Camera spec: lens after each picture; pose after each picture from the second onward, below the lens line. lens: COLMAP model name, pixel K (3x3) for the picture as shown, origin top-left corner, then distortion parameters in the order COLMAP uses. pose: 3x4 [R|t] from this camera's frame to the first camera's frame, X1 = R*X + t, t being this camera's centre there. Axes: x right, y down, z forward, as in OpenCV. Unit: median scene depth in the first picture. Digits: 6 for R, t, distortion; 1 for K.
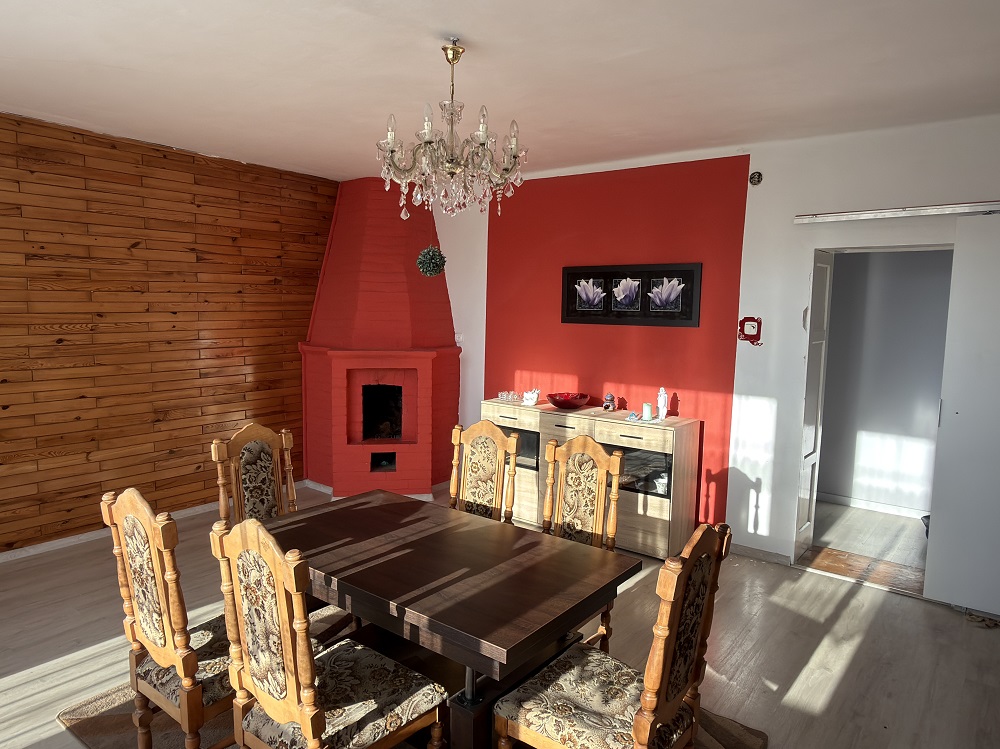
lens RADIAL K [[662.7, 0, 500.0], [0, 662.7, 376.1], [0, 0, 1]] dist [-0.003495, -0.000294]
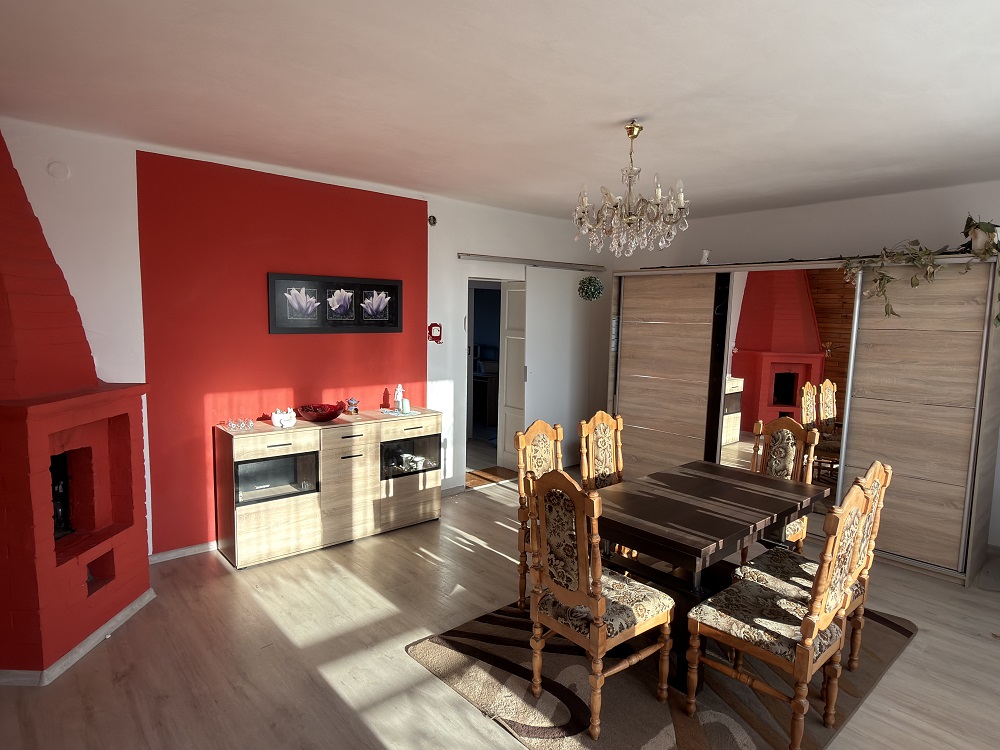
lens RADIAL K [[588.0, 0, 500.5], [0, 588.0, 375.2], [0, 0, 1]] dist [0.007261, 0.000729]
pose [[0.173485, -0.117208, 0.977837, -0.757430], [0.088501, 0.990731, 0.103052, -0.092158], [-0.980852, 0.068662, 0.182250, 0.630035]]
